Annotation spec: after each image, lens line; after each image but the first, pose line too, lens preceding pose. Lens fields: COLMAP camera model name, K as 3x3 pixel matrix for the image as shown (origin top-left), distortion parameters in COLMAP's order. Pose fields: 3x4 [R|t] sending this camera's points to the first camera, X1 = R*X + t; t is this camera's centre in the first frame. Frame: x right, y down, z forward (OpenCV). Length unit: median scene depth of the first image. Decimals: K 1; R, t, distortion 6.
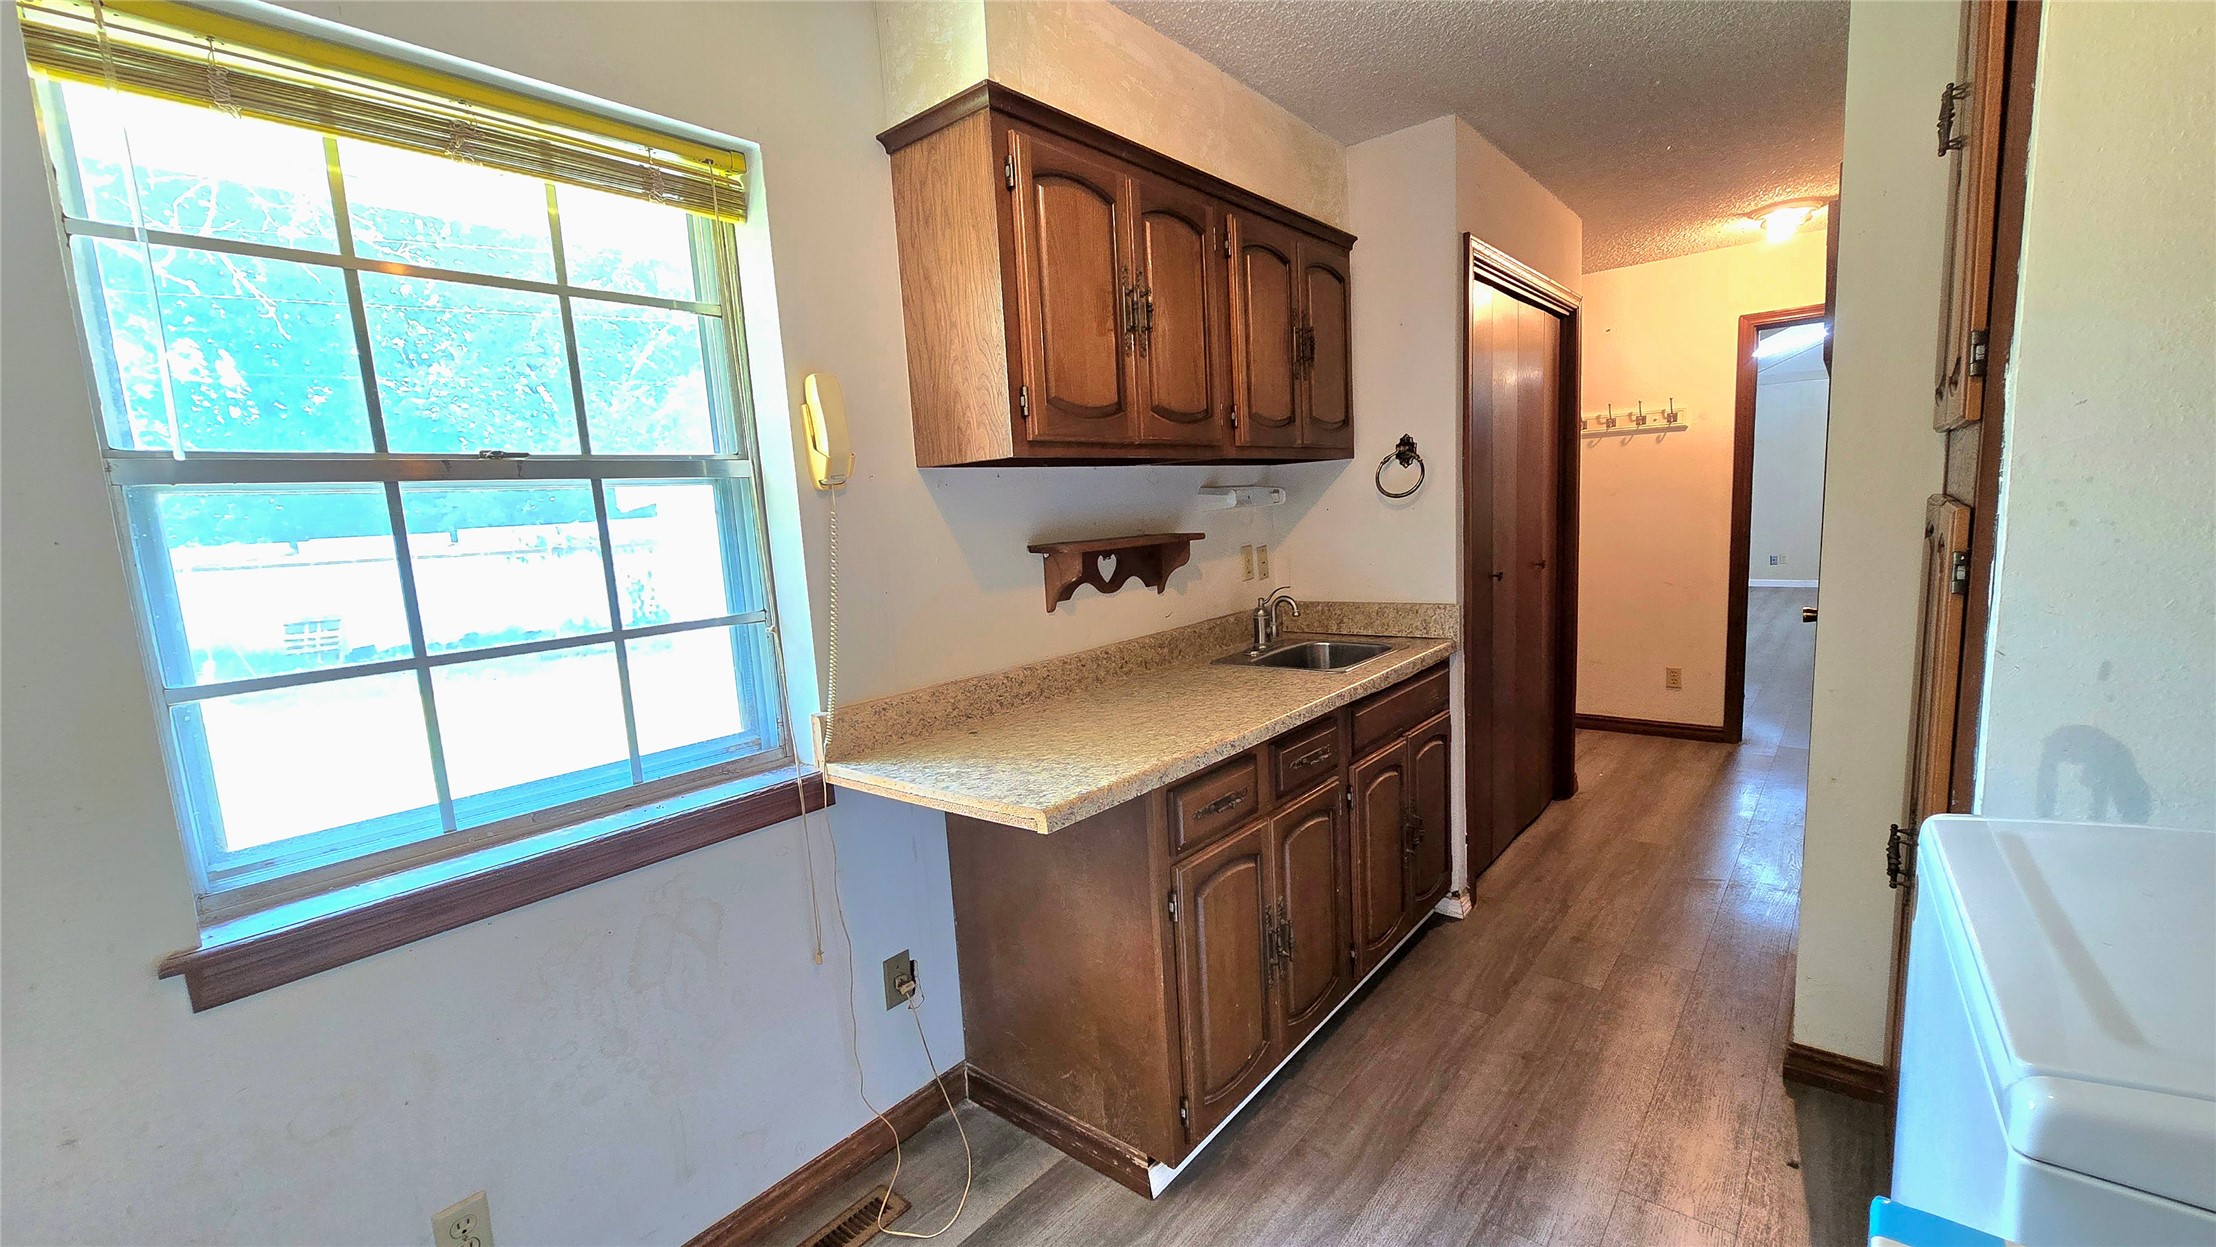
lens RADIAL K [[905.2, 0, 1103.5], [0, 905.2, 628.8], [0, 0, 1]] dist [-0.003643, 0.001200]
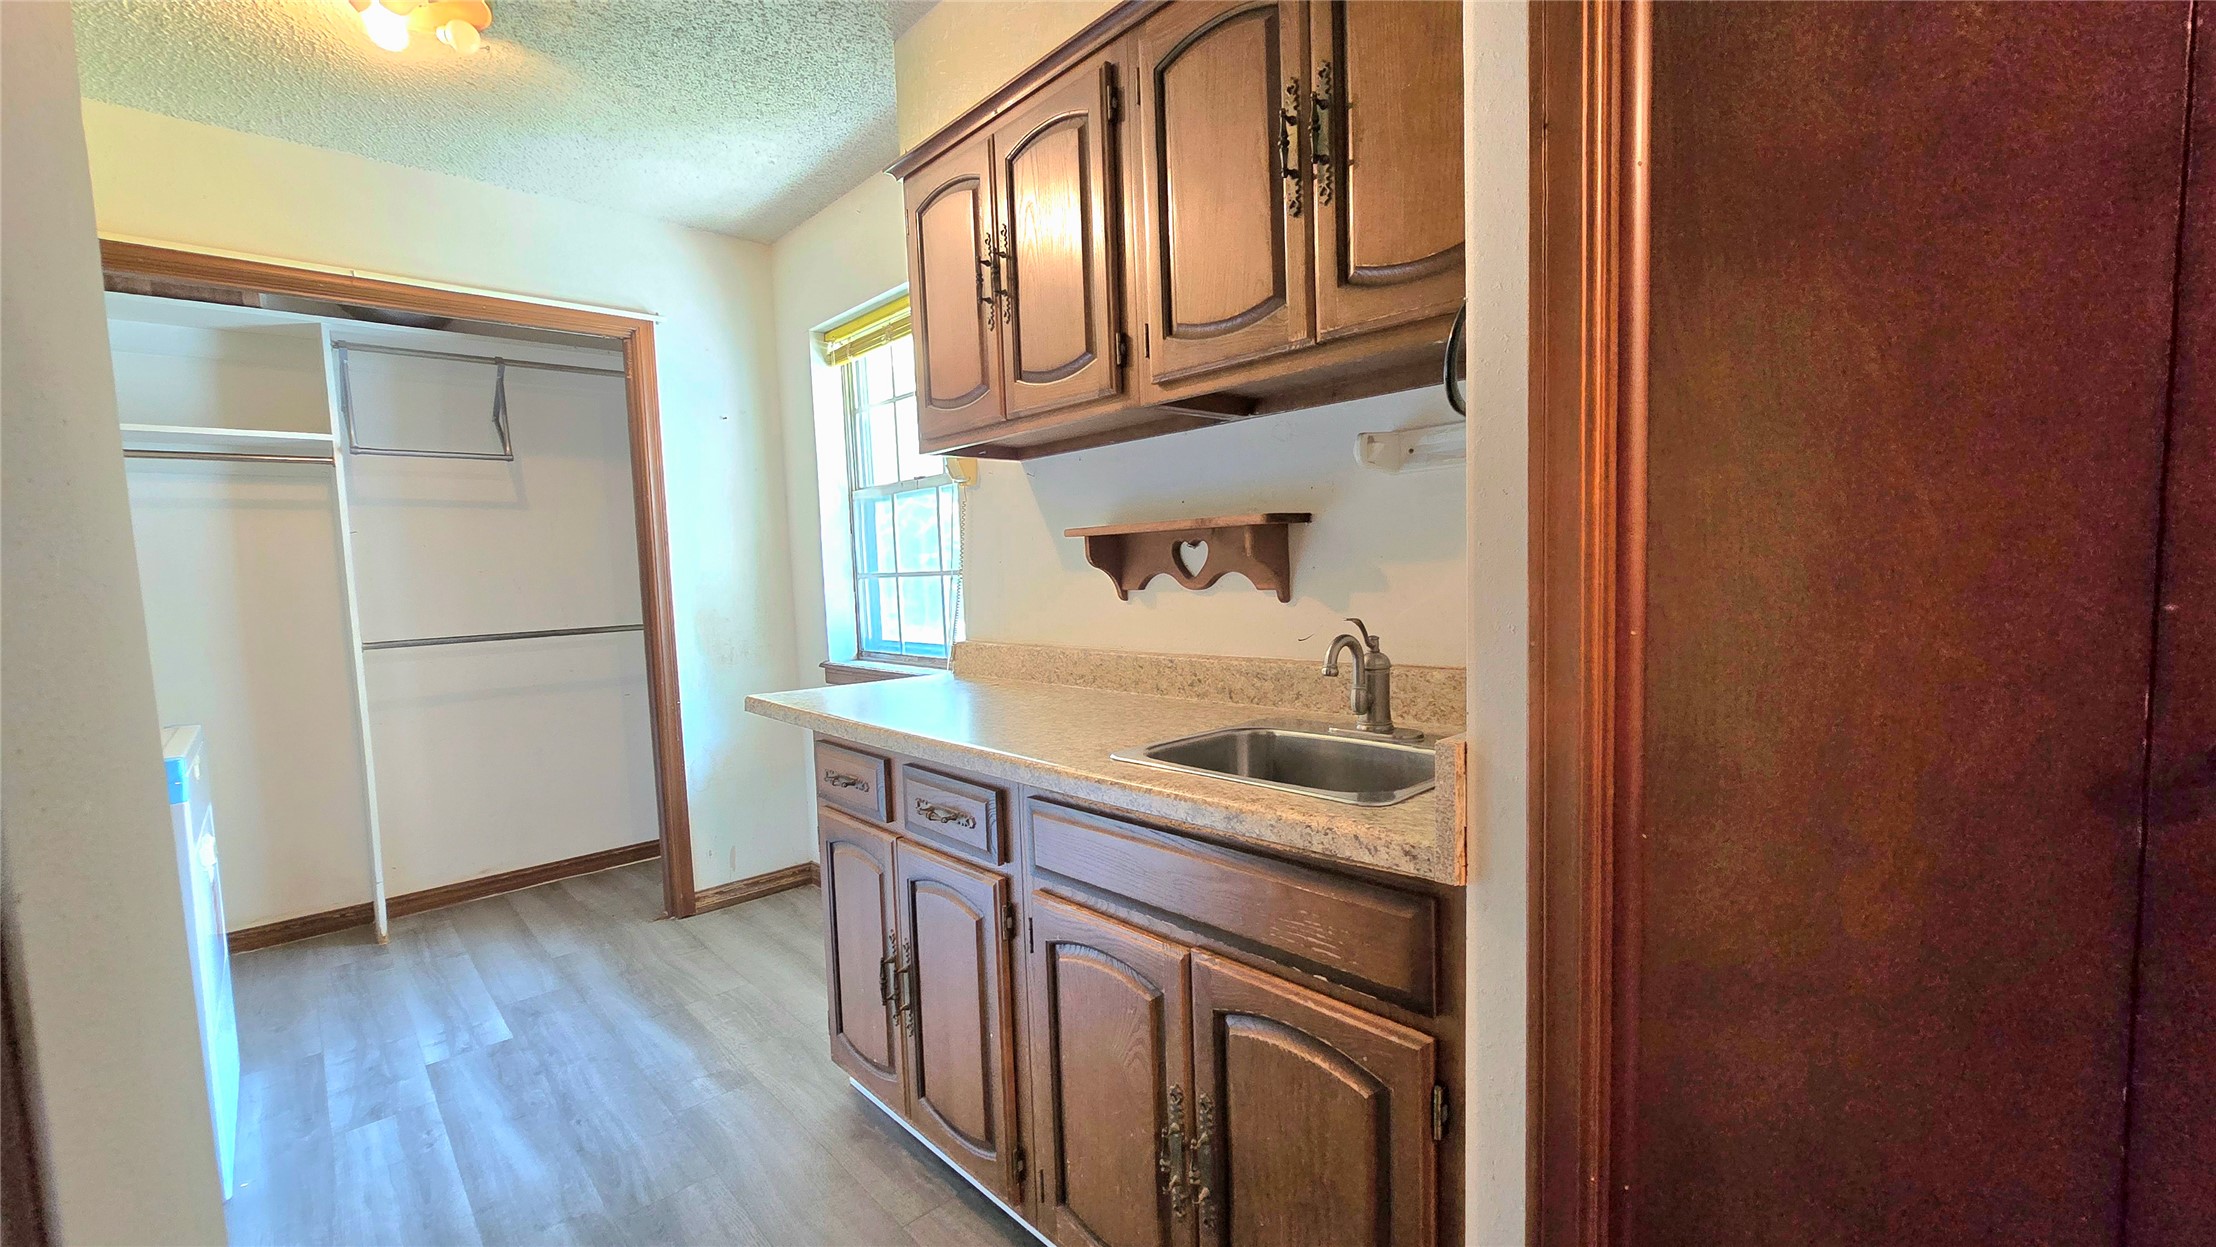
lens RADIAL K [[905.2, 0, 1117.9], [0, 905.2, 621.7], [0, 0, 1]] dist [-0.003643, 0.001200]
pose [[-0.113055, 0.133666, -0.984557, 0.811910], [-0.080395, 0.986430, 0.143152, -0.121678], [0.990331, 0.095337, -0.100775, 1.036192]]
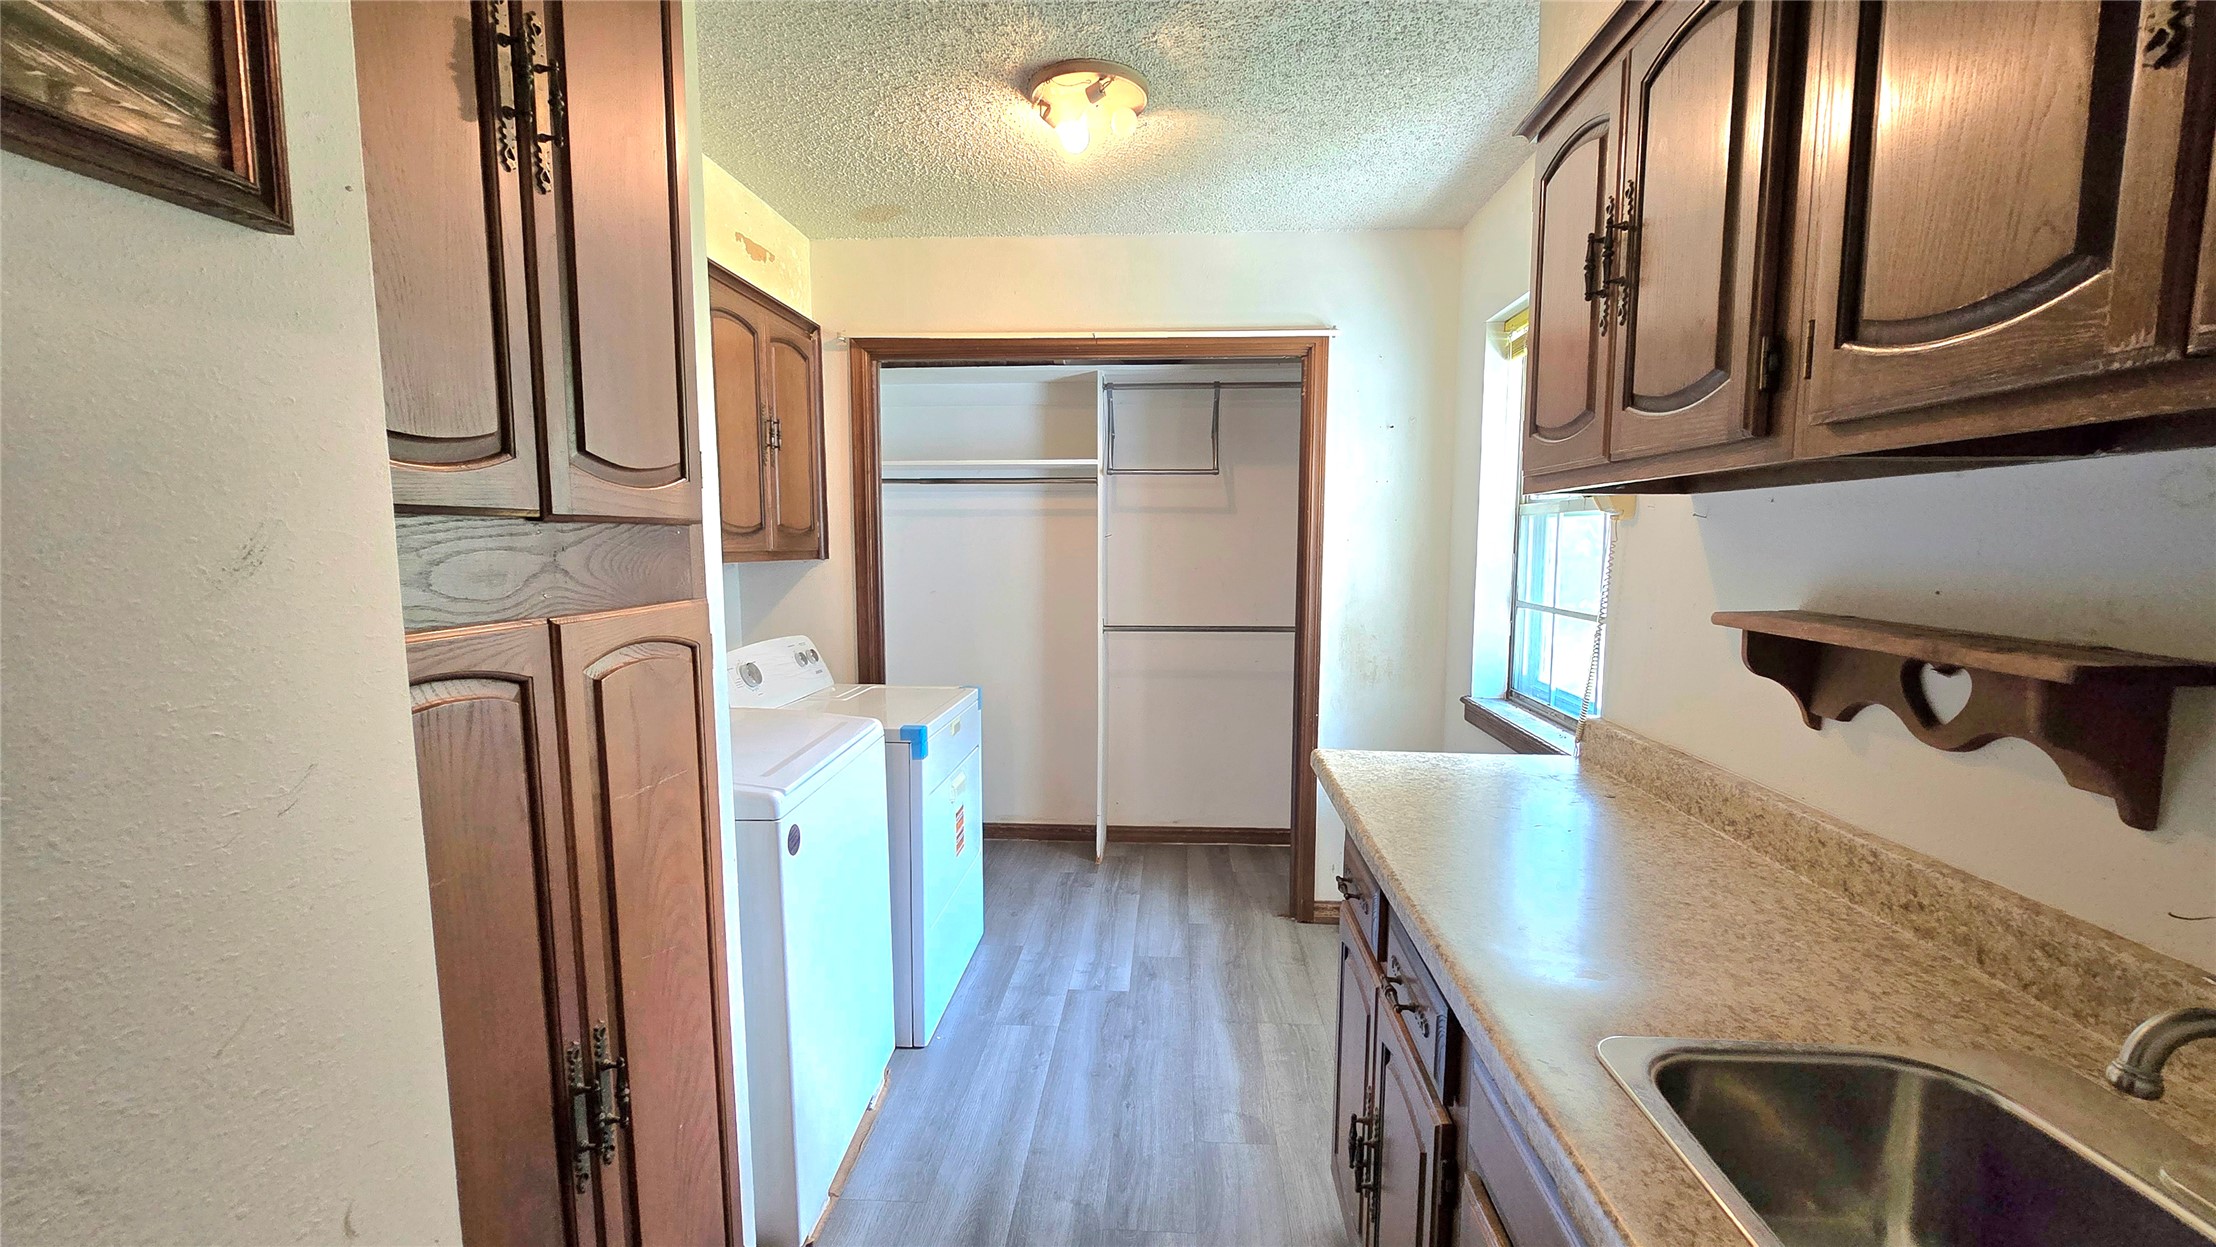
lens RADIAL K [[905.2, 0, 1122.7], [0, 905.2, 626.9], [0, 0, 1]] dist [-0.003643, 0.001200]
pose [[-0.798483, 0.120970, -0.589738, 0.606400], [-0.026799, 0.971490, 0.235561, -0.198504], [0.601420, 0.203896, -0.772477, 1.113518]]
